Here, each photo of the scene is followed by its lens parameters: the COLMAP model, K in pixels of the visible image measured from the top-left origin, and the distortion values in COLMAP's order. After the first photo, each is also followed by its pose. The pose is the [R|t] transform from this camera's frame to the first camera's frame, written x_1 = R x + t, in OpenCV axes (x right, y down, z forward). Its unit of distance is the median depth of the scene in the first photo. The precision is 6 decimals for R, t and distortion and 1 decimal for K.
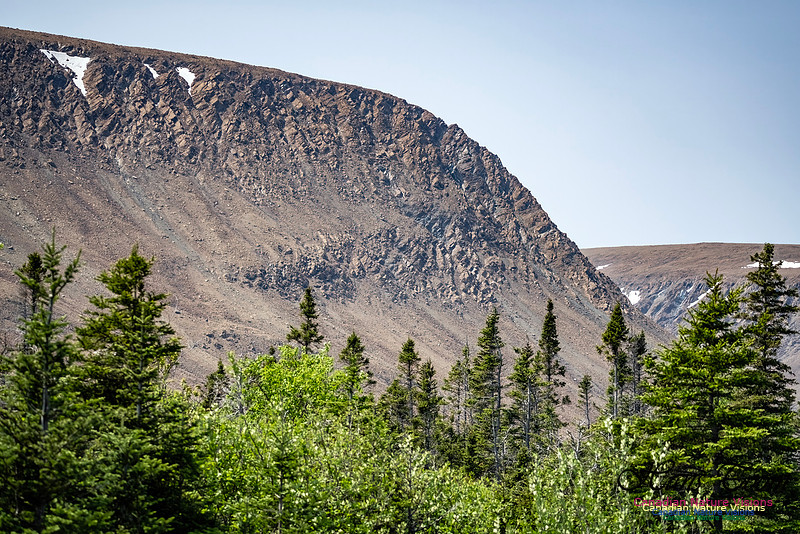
lens RADIAL K [[2372.0, 0, 381.3], [0, 2372.0, 265.3], [0, 0, 1]] dist [0.370506, 0.000000]
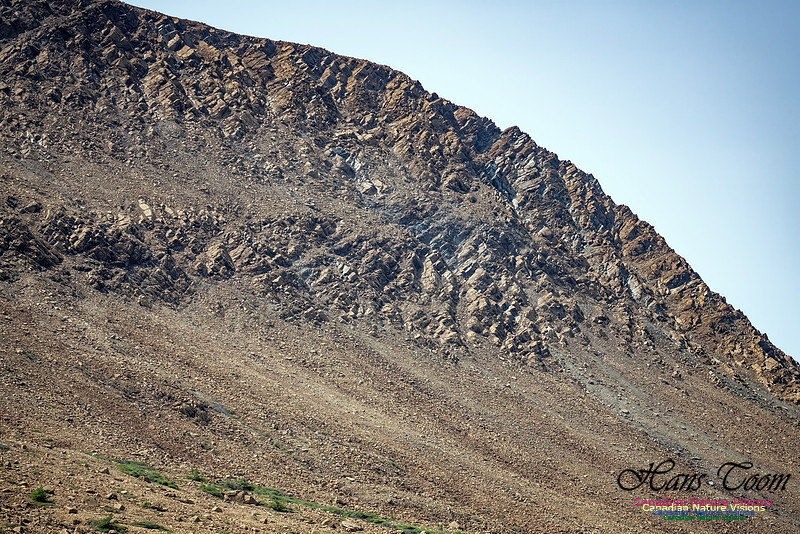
lens RADIAL K [[2372.0, 0, 381.8], [0, 2372.0, 255.2], [0, 0, 1]] dist [0.370506, 0.000000]
pose [[0.991962, -0.064023, -0.109141, 0.066255], [0.044394, 0.983811, -0.173625, 0.074426], [0.118490, 0.167384, 0.978745, 0.504422]]
